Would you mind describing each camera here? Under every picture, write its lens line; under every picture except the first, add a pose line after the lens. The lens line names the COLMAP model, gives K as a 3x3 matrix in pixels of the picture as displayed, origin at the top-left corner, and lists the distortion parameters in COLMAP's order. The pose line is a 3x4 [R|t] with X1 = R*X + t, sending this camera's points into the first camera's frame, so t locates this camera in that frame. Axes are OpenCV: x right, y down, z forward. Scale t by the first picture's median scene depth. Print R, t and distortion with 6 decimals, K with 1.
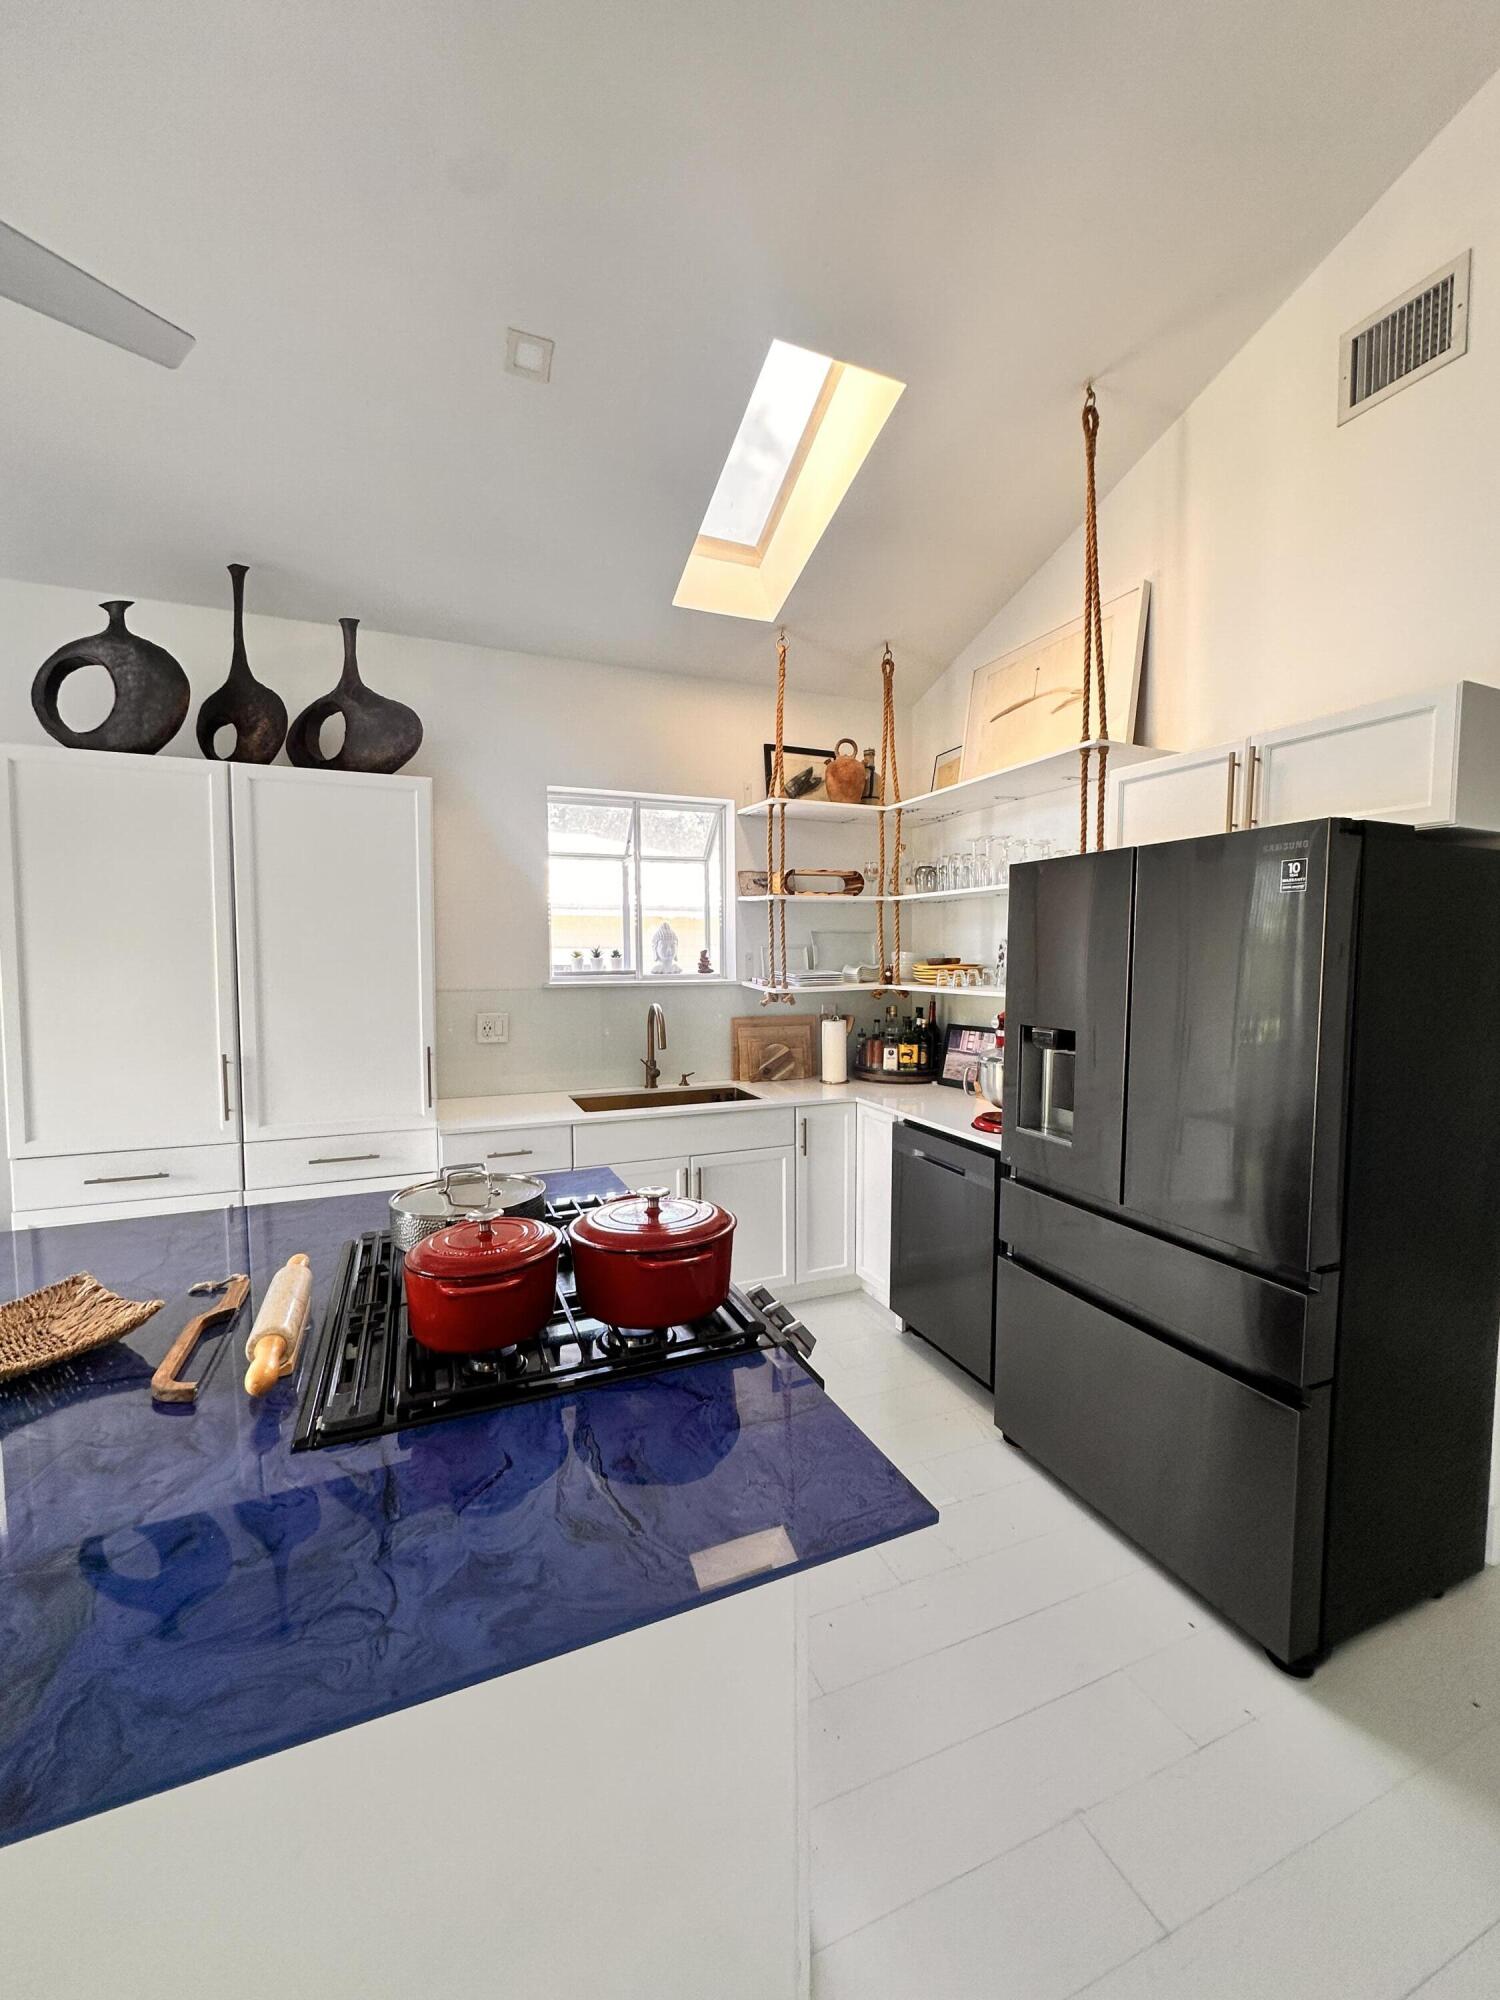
lens RADIAL K [[799.8, 0, 749.2], [0, 799.8, 998.1], [0, 0, 1]] dist [-0.003634, 0.000120]
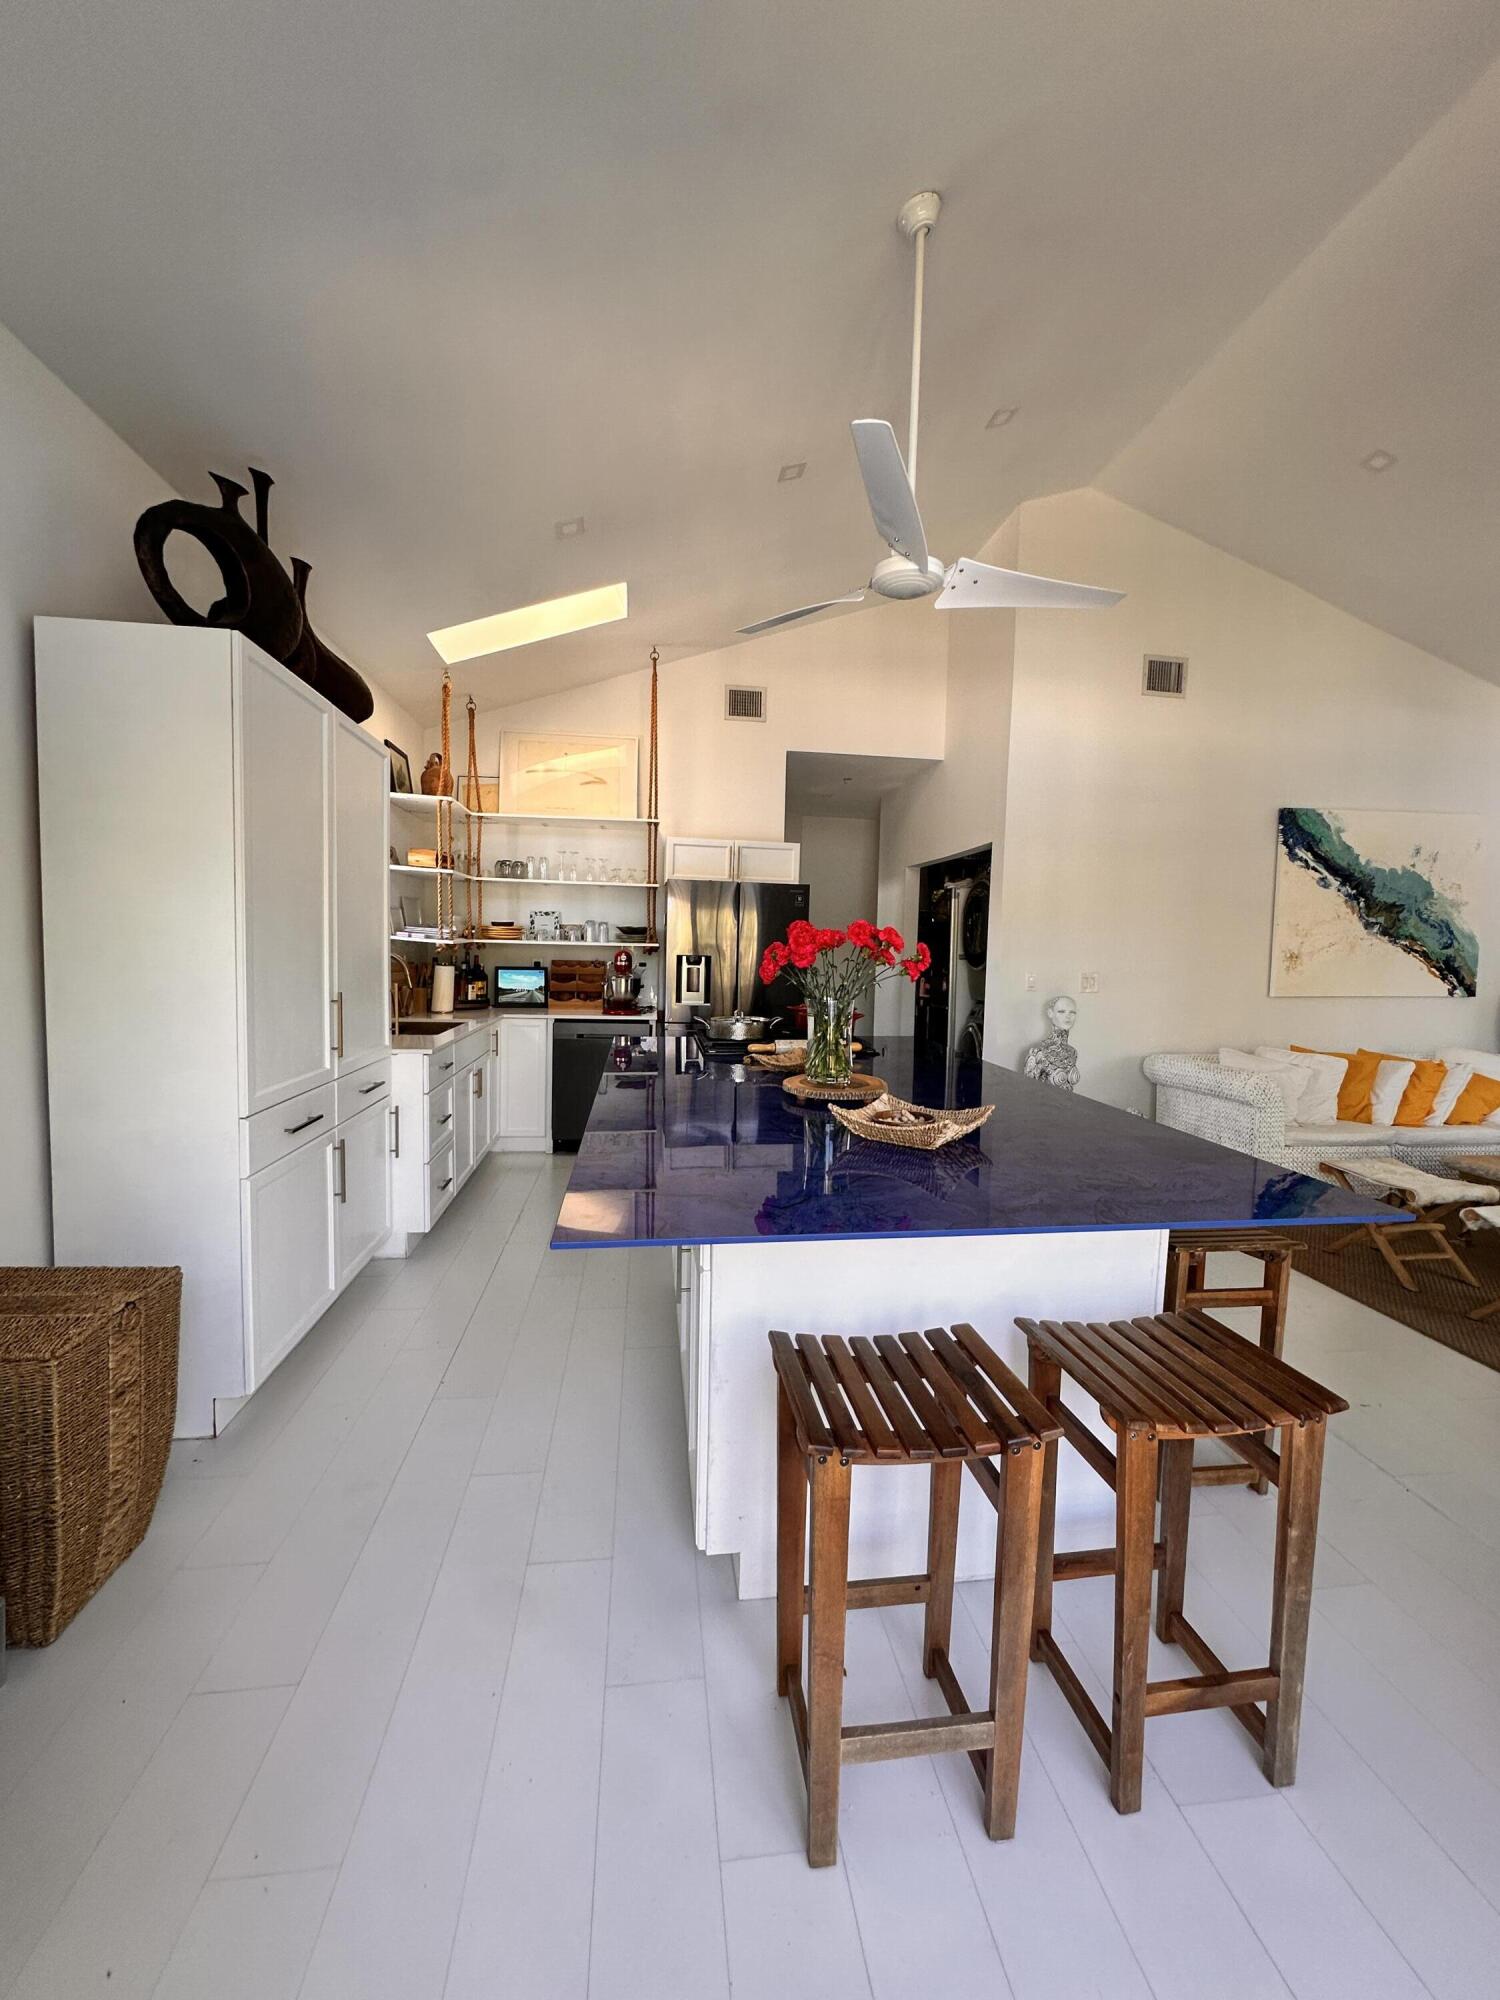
lens RADIAL K [[799.8, 0, 757.7], [0, 799.8, 1004.2], [0, 0, 1]] dist [-0.003634, 0.000120]
pose [[0.265053, -0.053704, 0.962737, -1.795048], [0.026443, 0.998477, 0.048417, 0.071609], [-0.963871, 0.012625, 0.266069, 0.231020]]
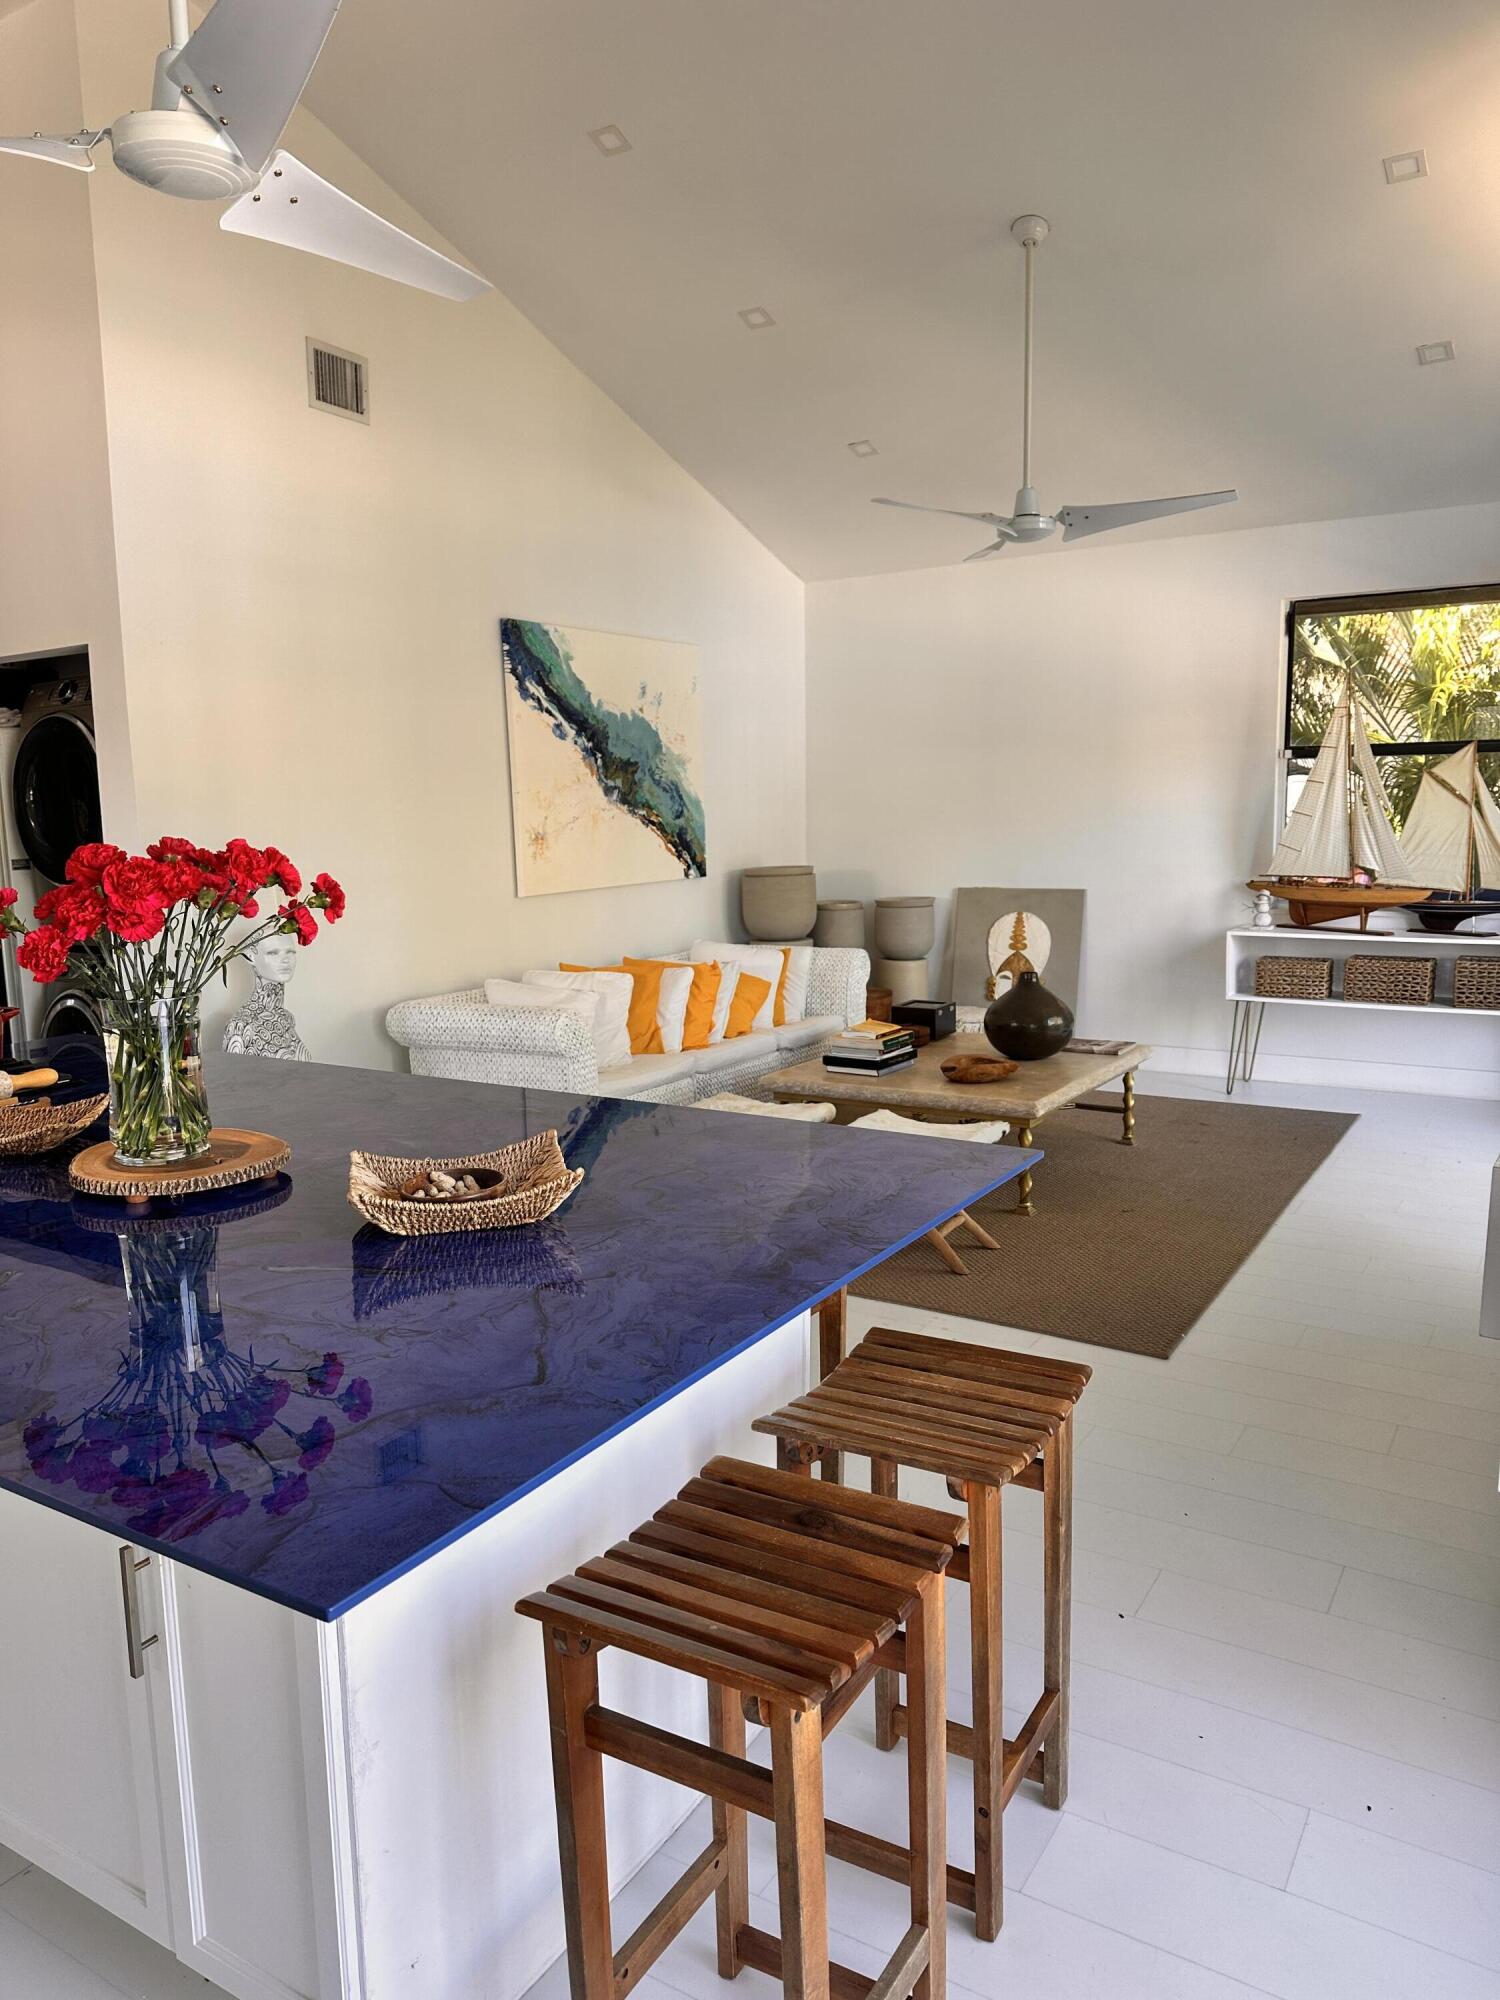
lens RADIAL K [[1396.4, 0, 759.2], [0, 1396.4, 1015.1], [0, 0, 1]] dist [0.037068, -0.014760]
pose [[-0.591362, -0.099087, 0.800295, -1.733307], [0.061778, 0.983939, 0.167474, -0.007547], [-0.804036, 0.148479, -0.575743, 0.691483]]
